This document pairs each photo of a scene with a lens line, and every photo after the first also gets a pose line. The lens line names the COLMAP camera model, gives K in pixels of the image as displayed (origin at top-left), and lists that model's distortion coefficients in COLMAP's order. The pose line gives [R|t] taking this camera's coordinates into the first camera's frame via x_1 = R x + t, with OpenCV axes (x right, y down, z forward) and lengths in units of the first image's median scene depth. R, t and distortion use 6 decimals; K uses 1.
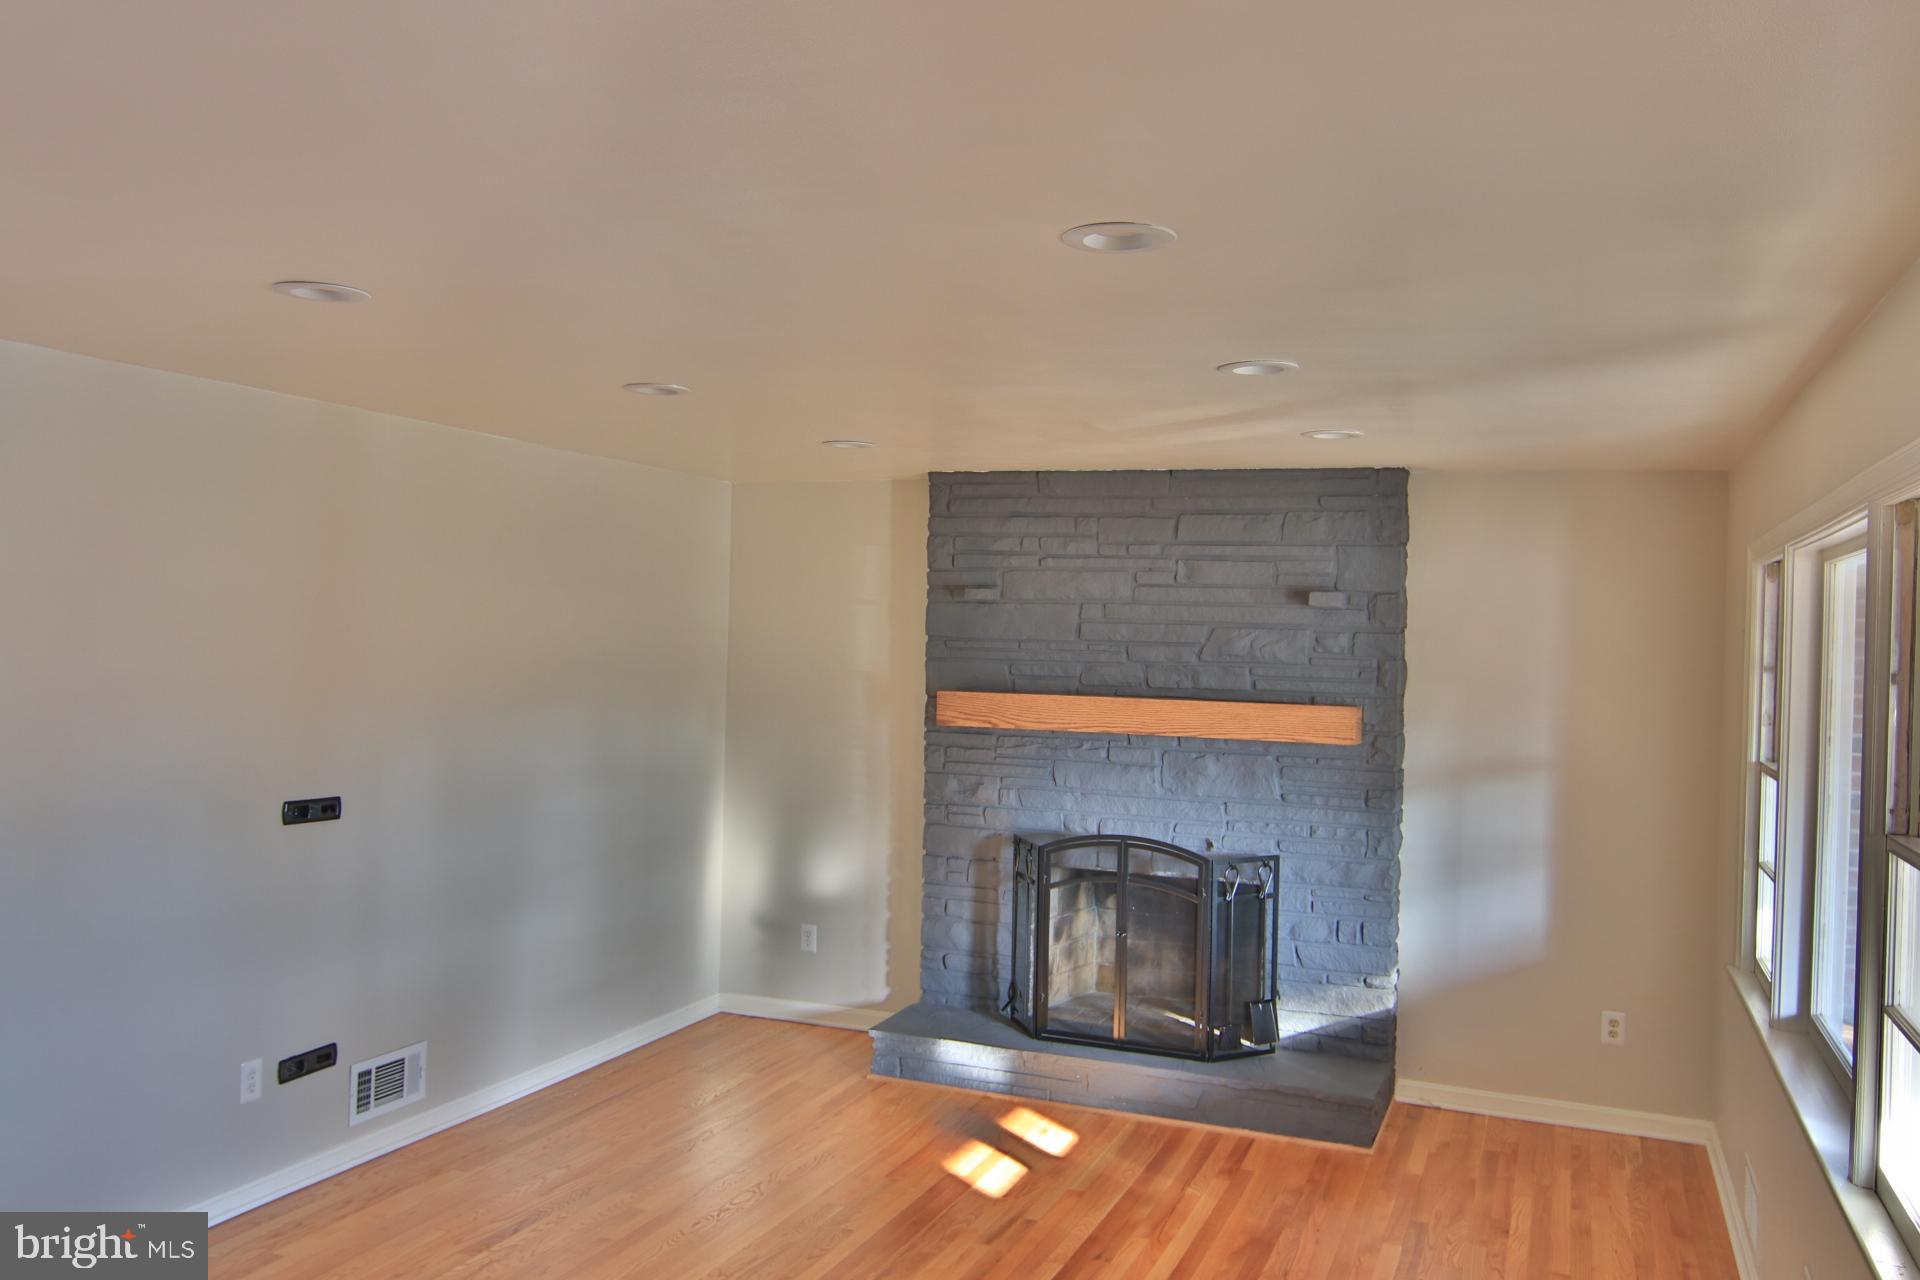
lens RADIAL K [[1546.9, 0, 970.5], [0, 1546.9, 634.9], [0, 0, 1]] dist [0.004950, -0.019853]
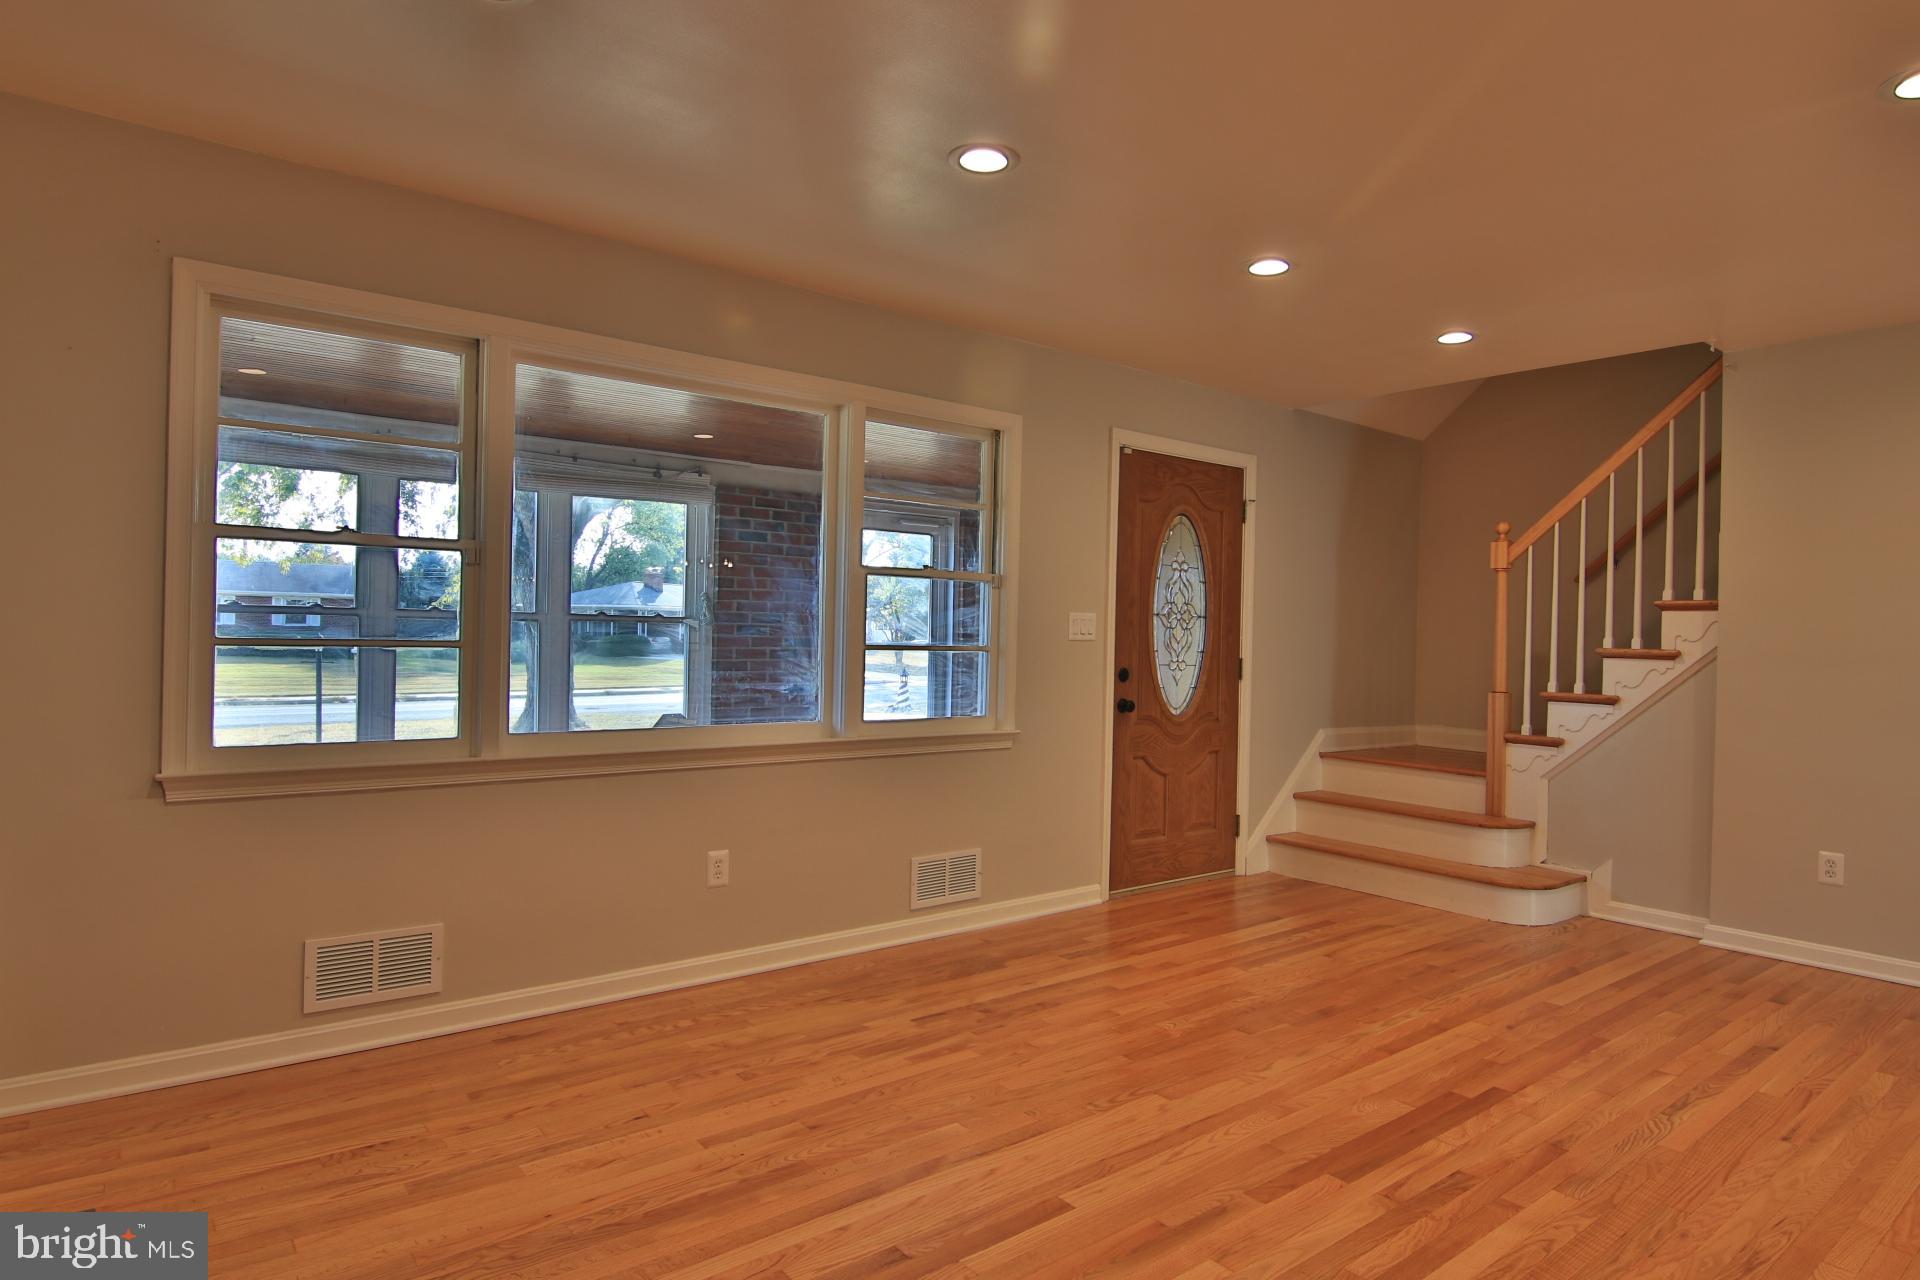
lens RADIAL K [[1090.4, 0, 959.9], [0, 1090.4, 615.5], [0, 0, 1]] dist [-0.002602, -0.014749]
pose [[-0.871108, -0.031793, 0.490061, -0.124475], [-0.043403, 0.998981, -0.012340, 0.101832], [-0.489170, -0.032020, -0.871601, 1.094601]]
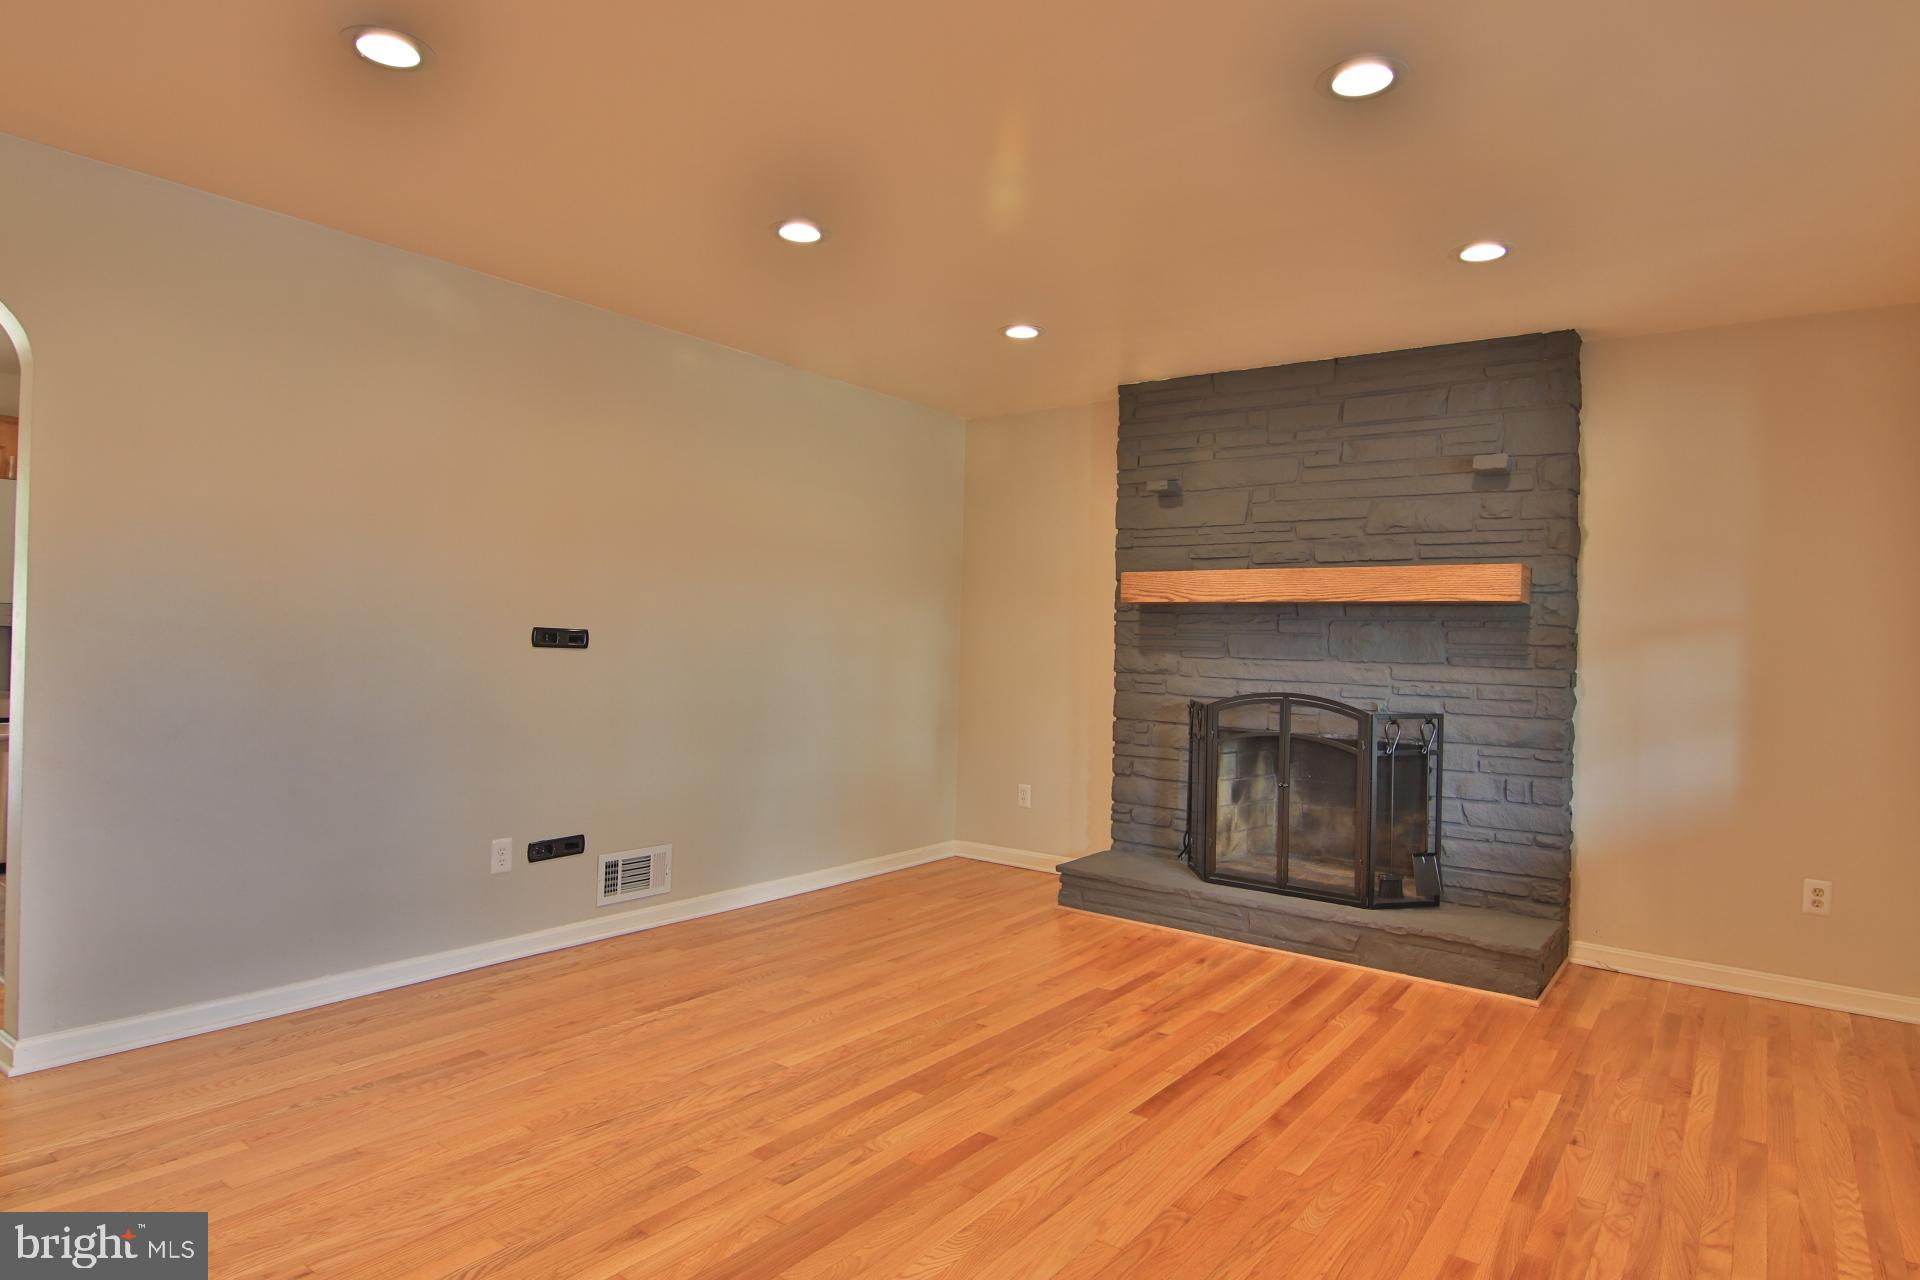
lens RADIAL K [[1090.4, 0, 965.4], [0, 1090.4, 641.4], [0, 0, 1]] dist [-0.002602, -0.014749]
pose [[0.965510, -0.001371, -0.260363, 0.083430], [-0.001093, 0.999956, -0.009316, 0.103957], [0.260364, 0.009279, 0.965466, 0.221864]]
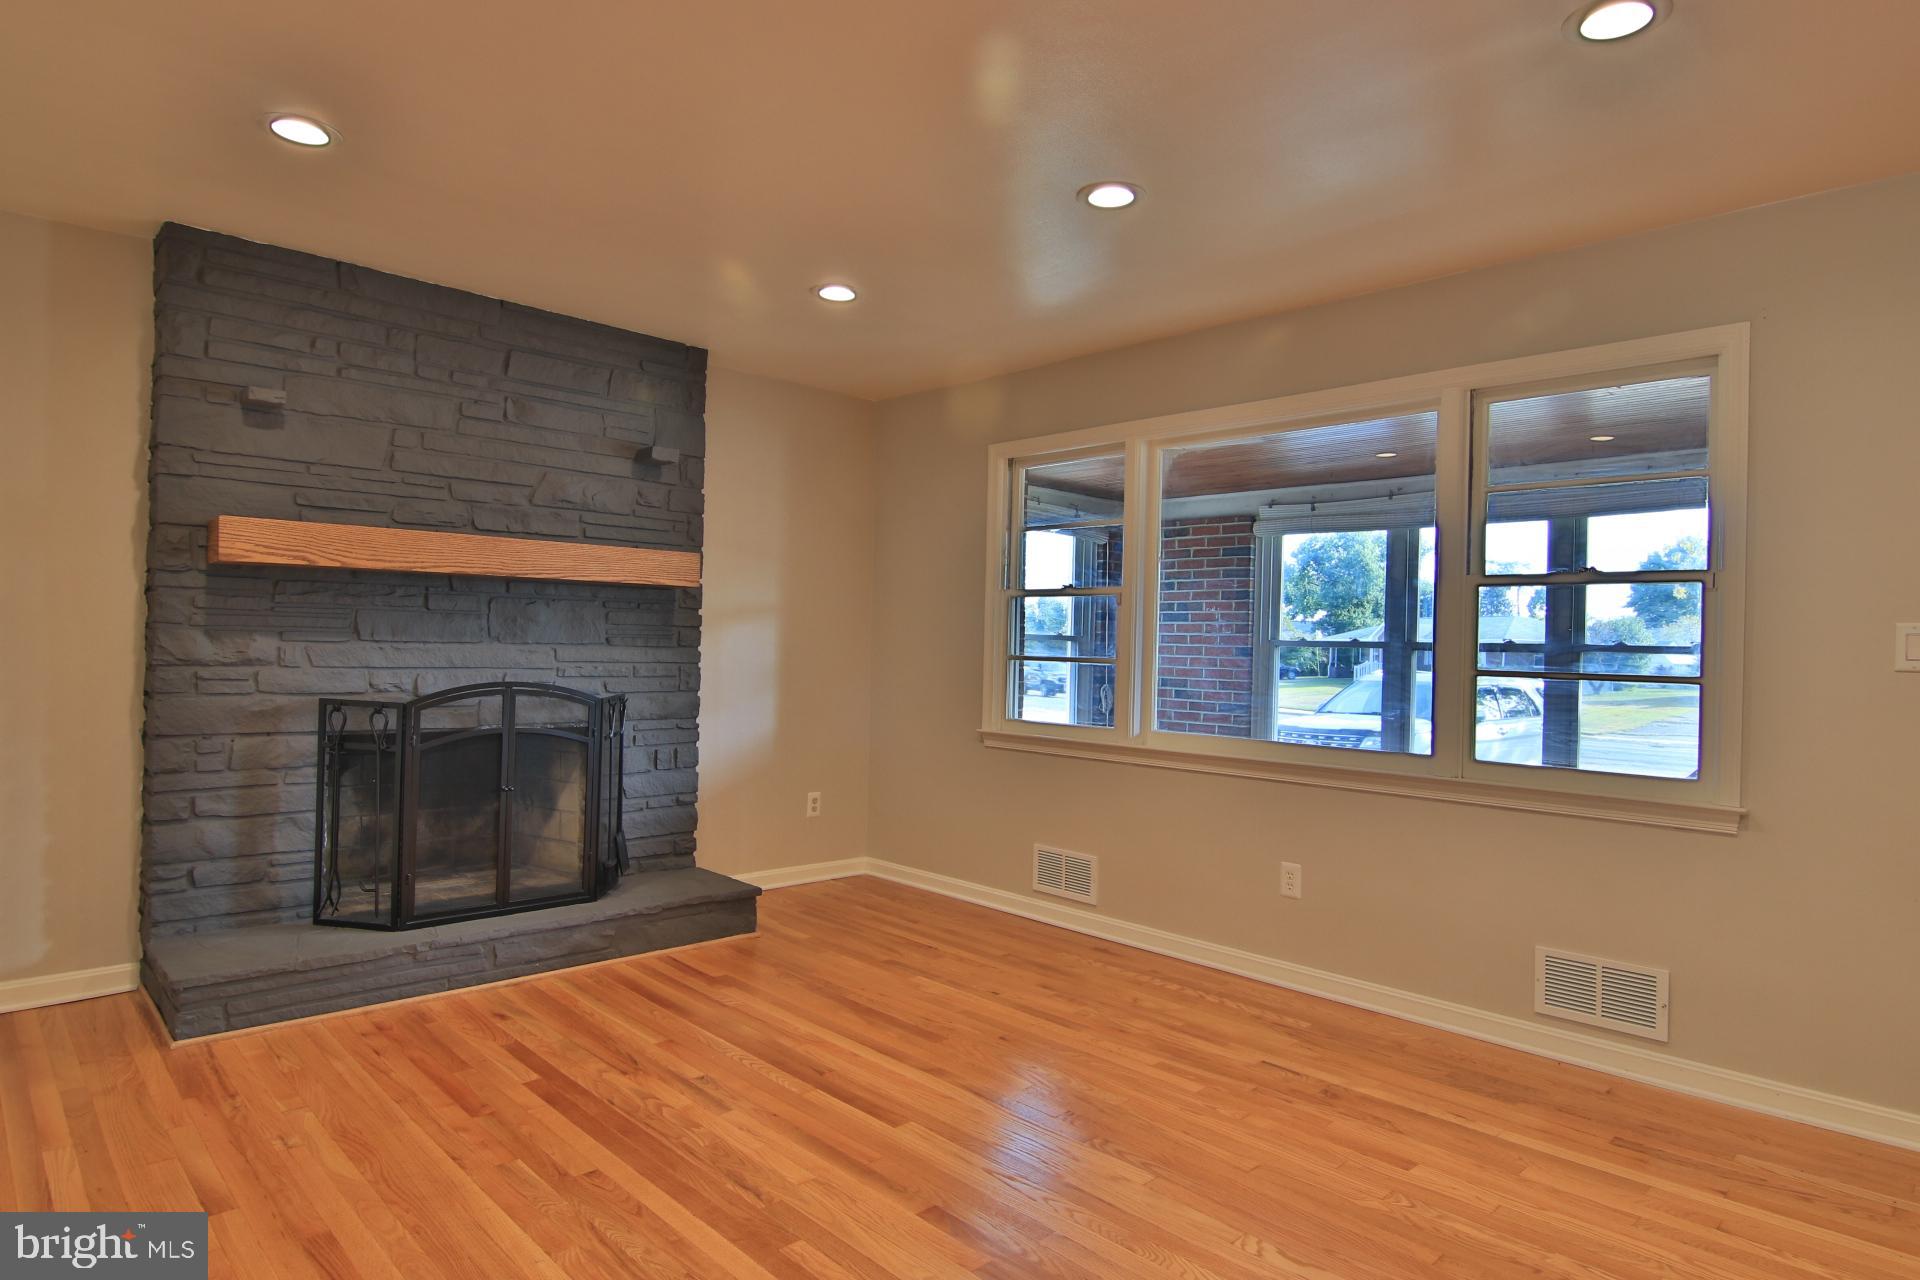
lens RADIAL K [[1090.4, 0, 963.6], [0, 1090.4, 640.6], [0, 0, 1]] dist [-0.002602, -0.014749]
pose [[0.409970, -0.017607, 0.911929, -0.390956], [-0.014639, 0.999558, 0.025879, 0.086038], [-0.911982, -0.023959, 0.409531, 0.499322]]
